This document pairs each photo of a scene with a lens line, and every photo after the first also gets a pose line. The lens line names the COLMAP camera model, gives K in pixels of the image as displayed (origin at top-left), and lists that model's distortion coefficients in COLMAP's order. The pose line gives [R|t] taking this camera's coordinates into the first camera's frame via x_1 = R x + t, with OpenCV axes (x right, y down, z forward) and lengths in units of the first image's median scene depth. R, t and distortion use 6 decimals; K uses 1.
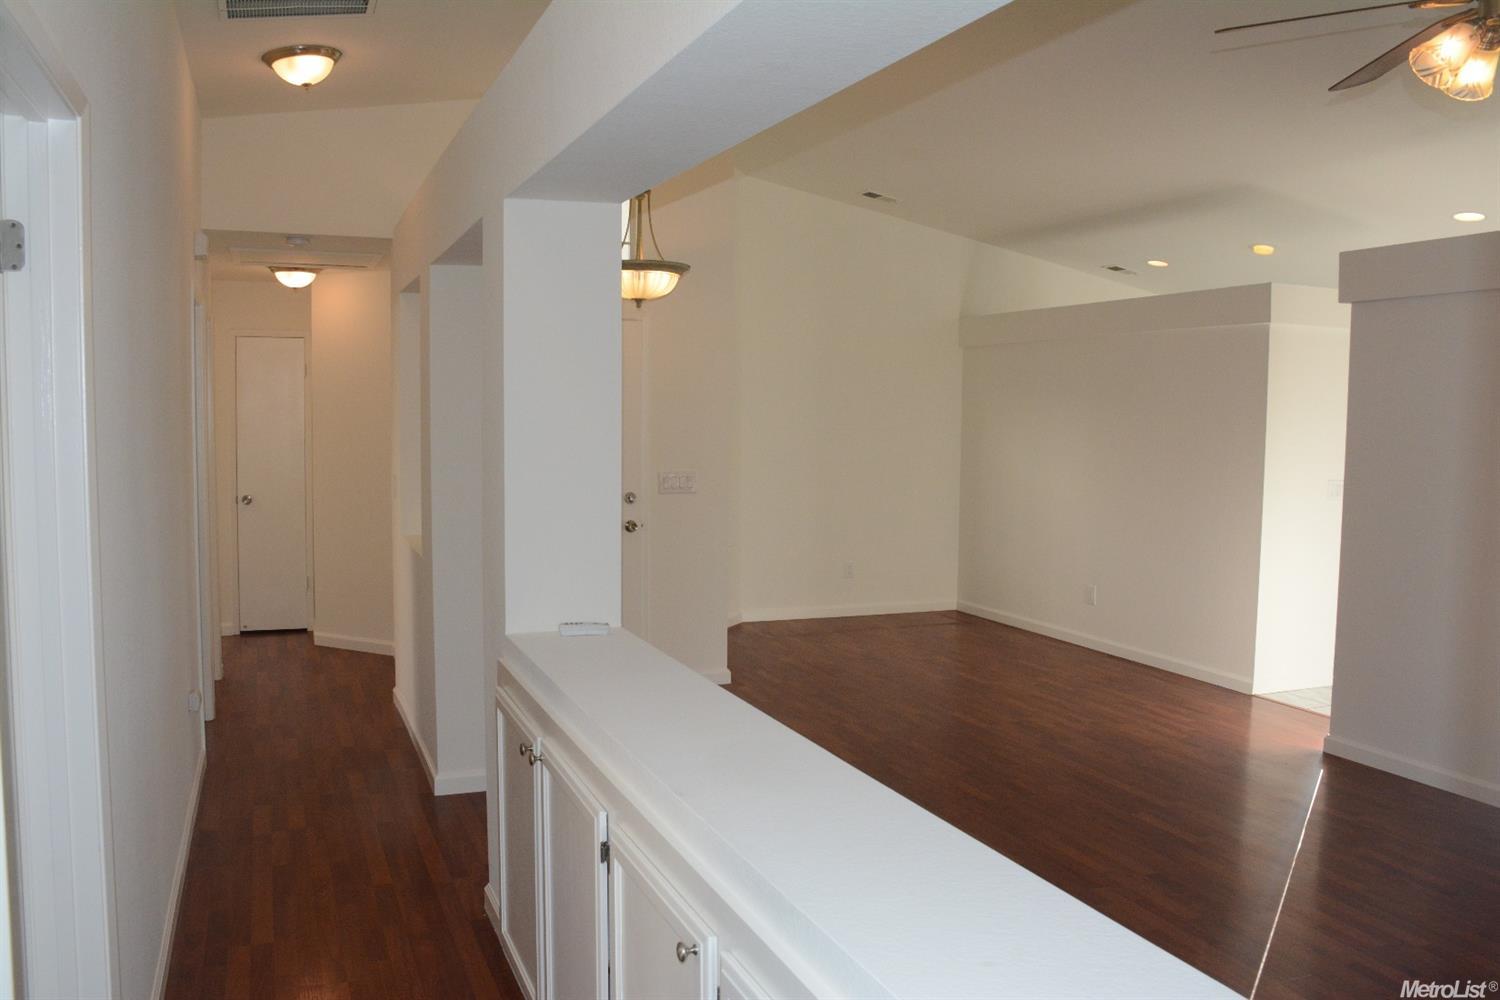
lens RADIAL K [[1173.7, 0, 737.3], [0, 1173.7, 502.9], [0, 0, 1]] dist [-0.154060, 0.110725]
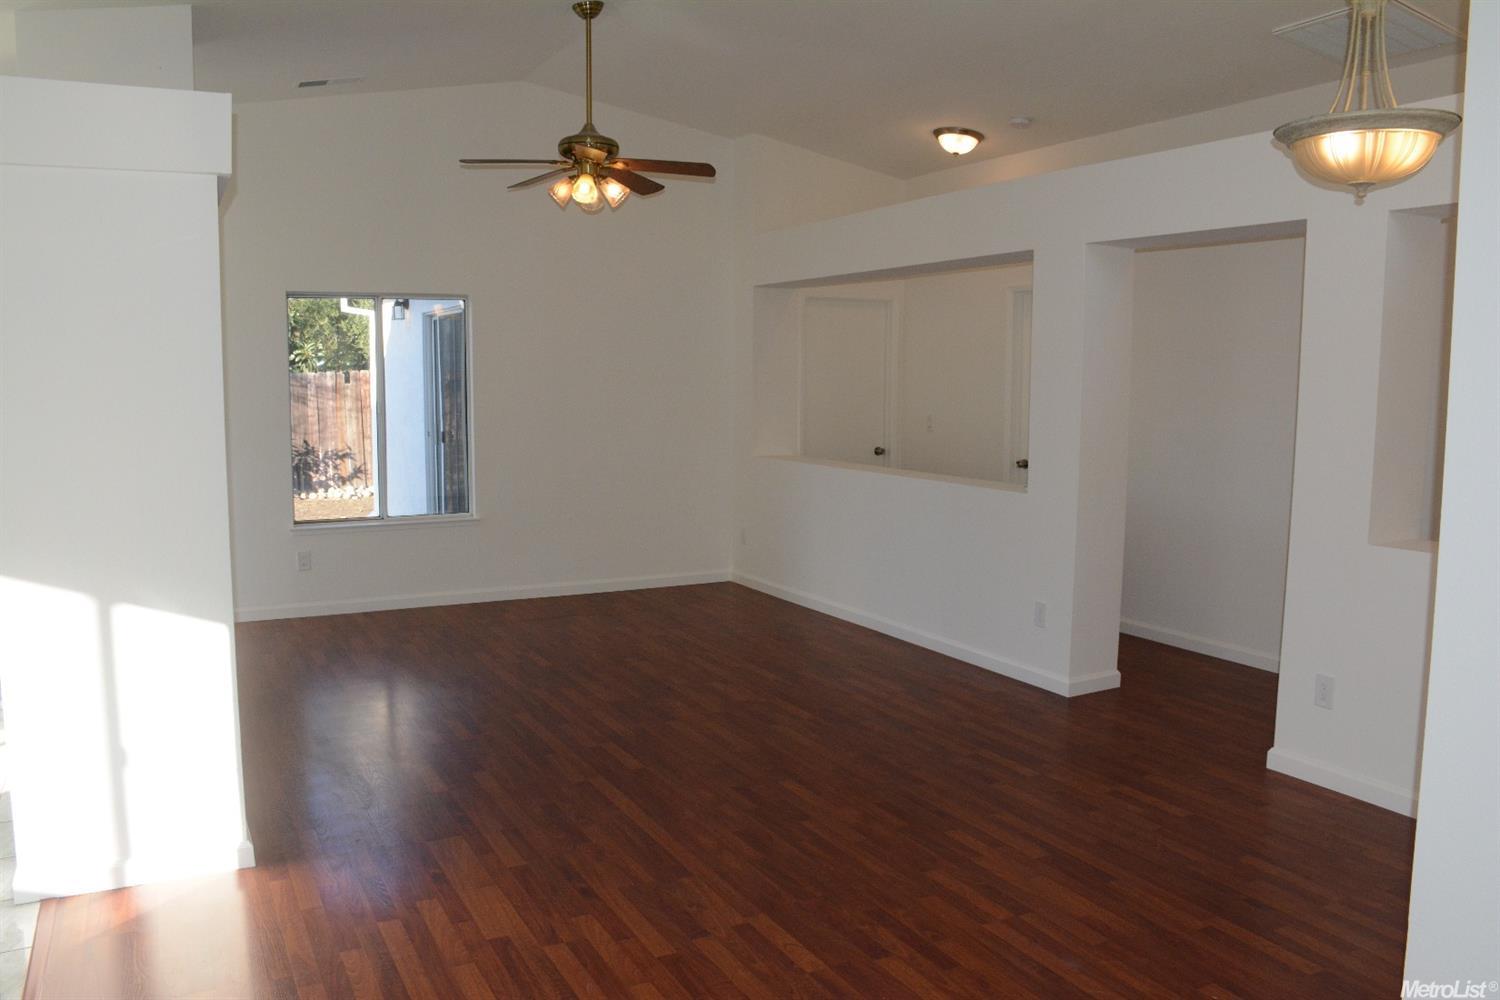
lens RADIAL K [[1173.7, 0, 737.3], [0, 1173.7, 502.9], [0, 0, 1]] dist [-0.154060, 0.110725]
pose [[-0.995655, -0.003422, -0.093061, 0.289271], [-0.020579, 0.982704, 0.184038, -0.112728], [0.090821, 0.185153, -0.978504, 1.571606]]
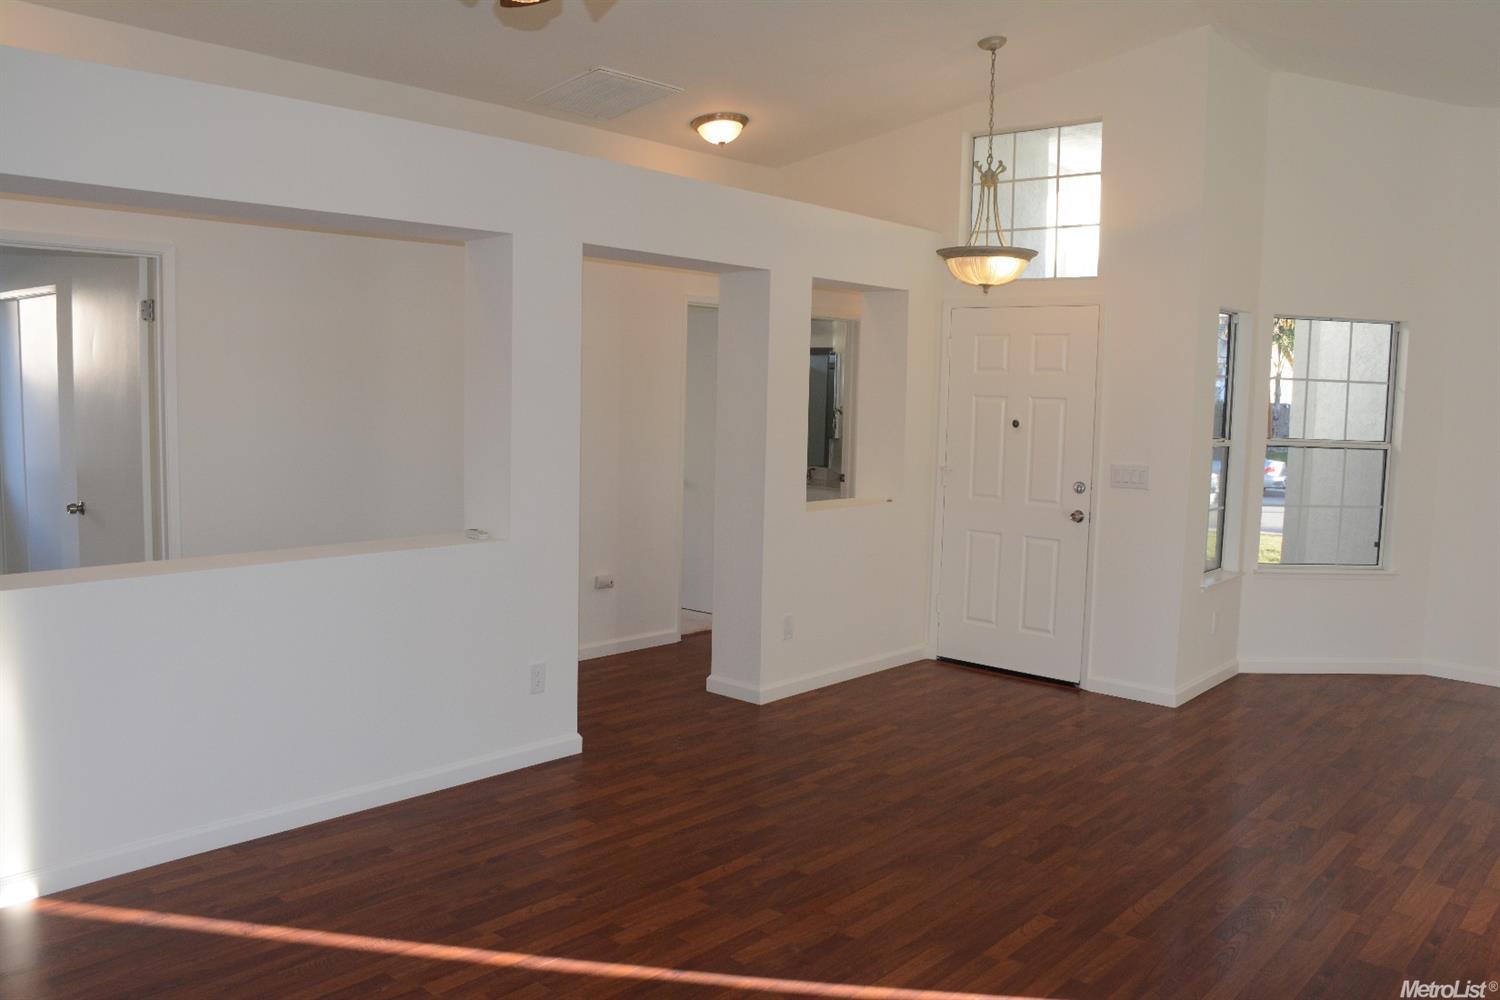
lens RADIAL K [[1173.7, 0, 737.3], [0, 1173.7, 502.9], [0, 0, 1]] dist [-0.154060, 0.110725]
pose [[0.436853, 0.091486, -0.894868, 0.741216], [-0.089656, 0.994289, 0.057882, -0.024944], [0.895054, 0.054944, 0.442561, 0.370737]]
